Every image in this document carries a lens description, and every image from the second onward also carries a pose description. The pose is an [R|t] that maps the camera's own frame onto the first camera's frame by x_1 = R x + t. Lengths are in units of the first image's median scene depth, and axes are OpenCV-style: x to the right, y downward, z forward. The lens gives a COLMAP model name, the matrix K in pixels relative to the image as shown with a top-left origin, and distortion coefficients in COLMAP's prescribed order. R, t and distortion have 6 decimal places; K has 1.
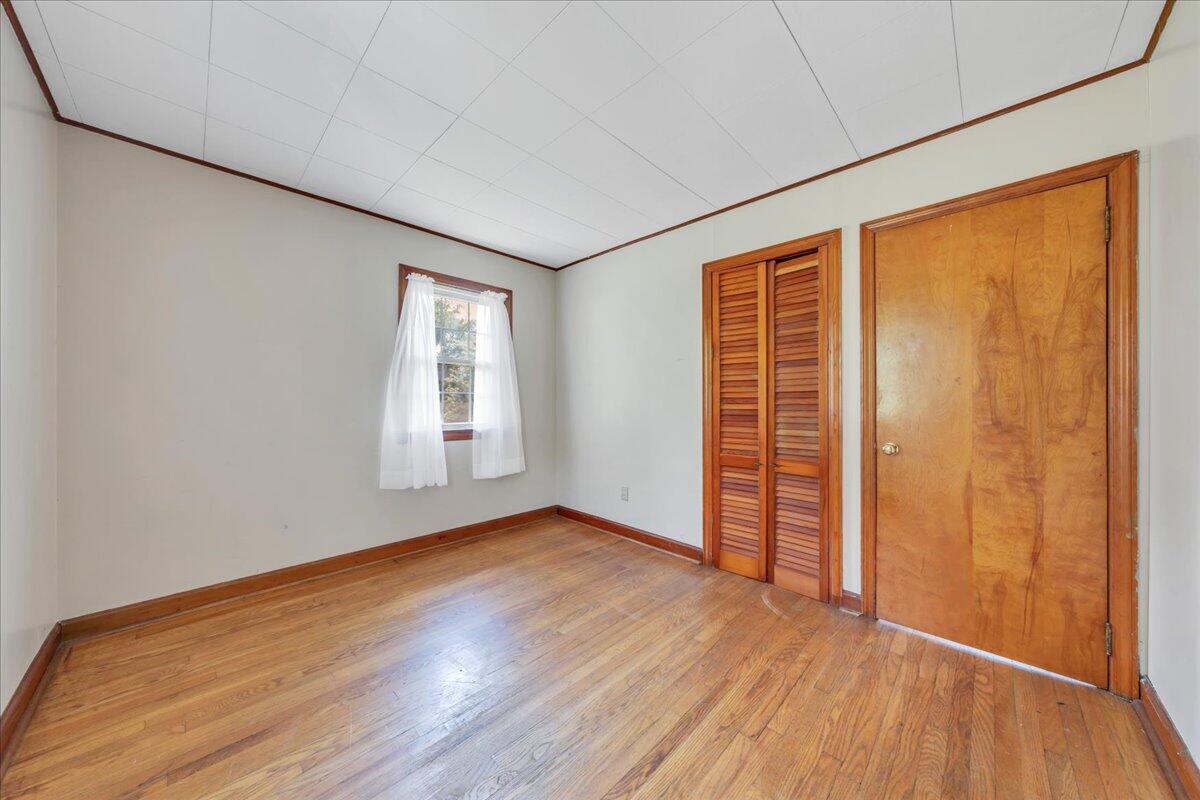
lens RADIAL K [[405.7, 0, 591.3], [0, 405.7, 400.4], [0, 0, 1]] dist [-0.000178, -0.000058]
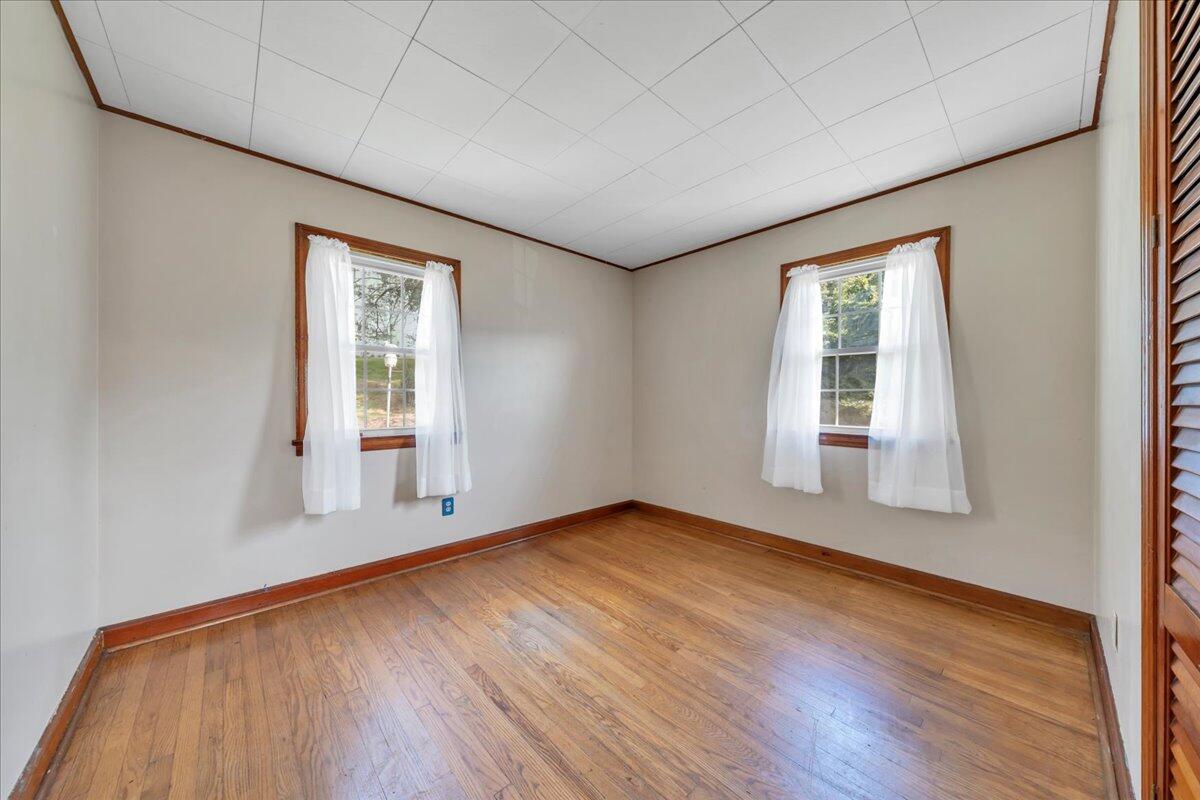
lens RADIAL K [[405.7, 0, 591.4], [0, 405.7, 399.8], [0, 0, 1]] dist [-0.000178, -0.000058]
pose [[-0.049936, 0.000588, -0.998752, 0.565583], [-0.001919, 0.999998, 0.000684, 0.003743], [0.998751, 0.001951, -0.049935, 0.566048]]
